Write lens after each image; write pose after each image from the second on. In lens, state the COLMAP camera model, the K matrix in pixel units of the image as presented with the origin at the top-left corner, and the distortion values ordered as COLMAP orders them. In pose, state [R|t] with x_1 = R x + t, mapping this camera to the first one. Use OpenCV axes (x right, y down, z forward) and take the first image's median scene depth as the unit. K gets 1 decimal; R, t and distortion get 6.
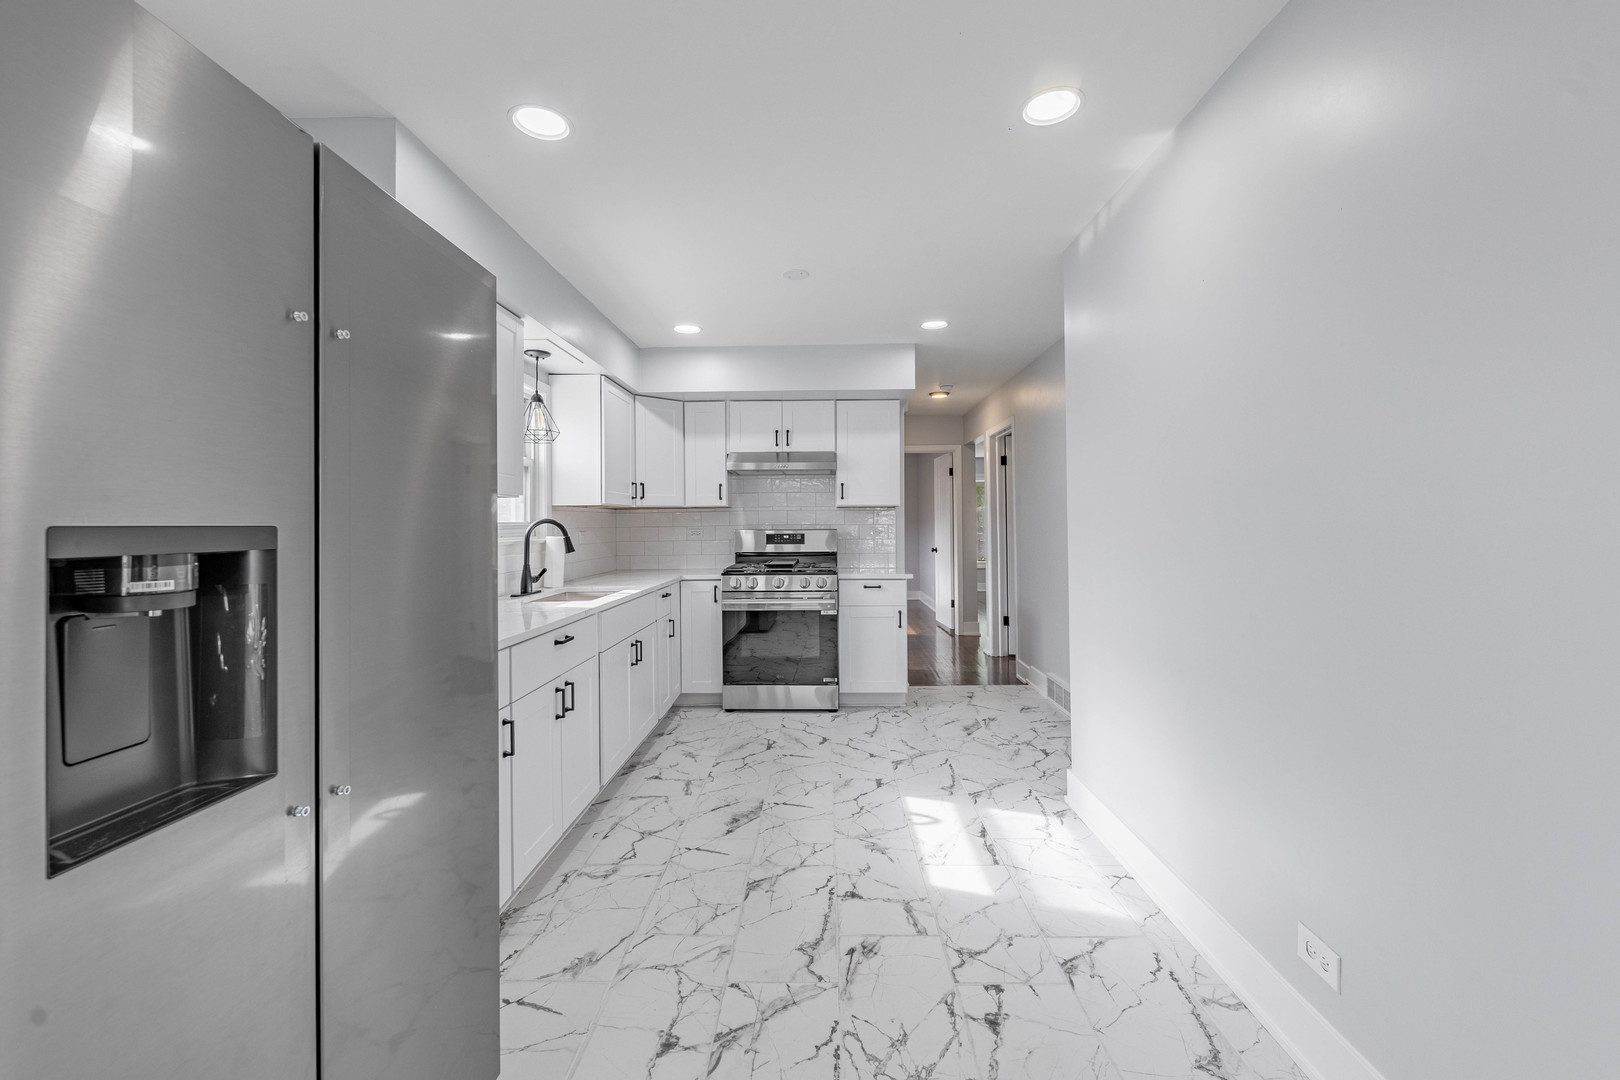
lens RADIAL K [[645.1, 0, 812.1], [0, 645.1, 533.2], [0, 0, 1]] dist [0.008022, -0.003966]
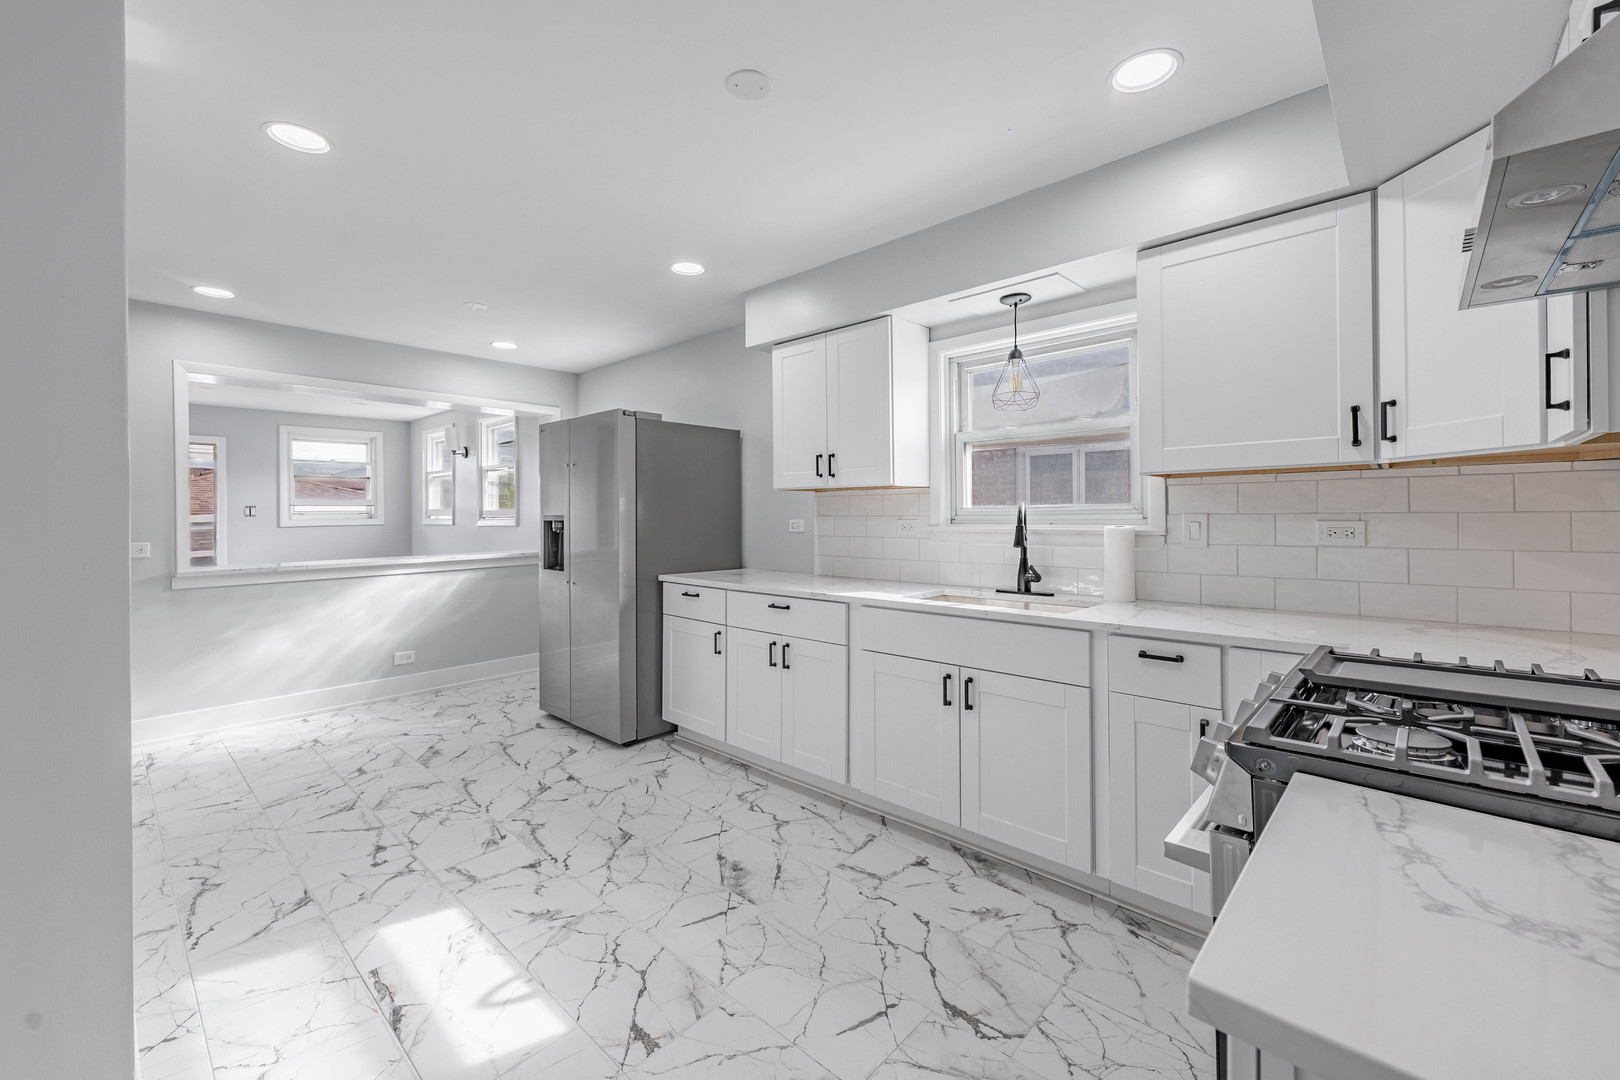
lens RADIAL K [[645.1, 0, 812.1], [0, 645.1, 533.2], [0, 0, 1]] dist [0.008022, -0.003966]
pose [[-0.653375, 0.033914, -0.756275, 0.475159], [0.001996, 0.999070, 0.043078, -0.027389], [0.757032, 0.026636, -0.652835, 1.756850]]
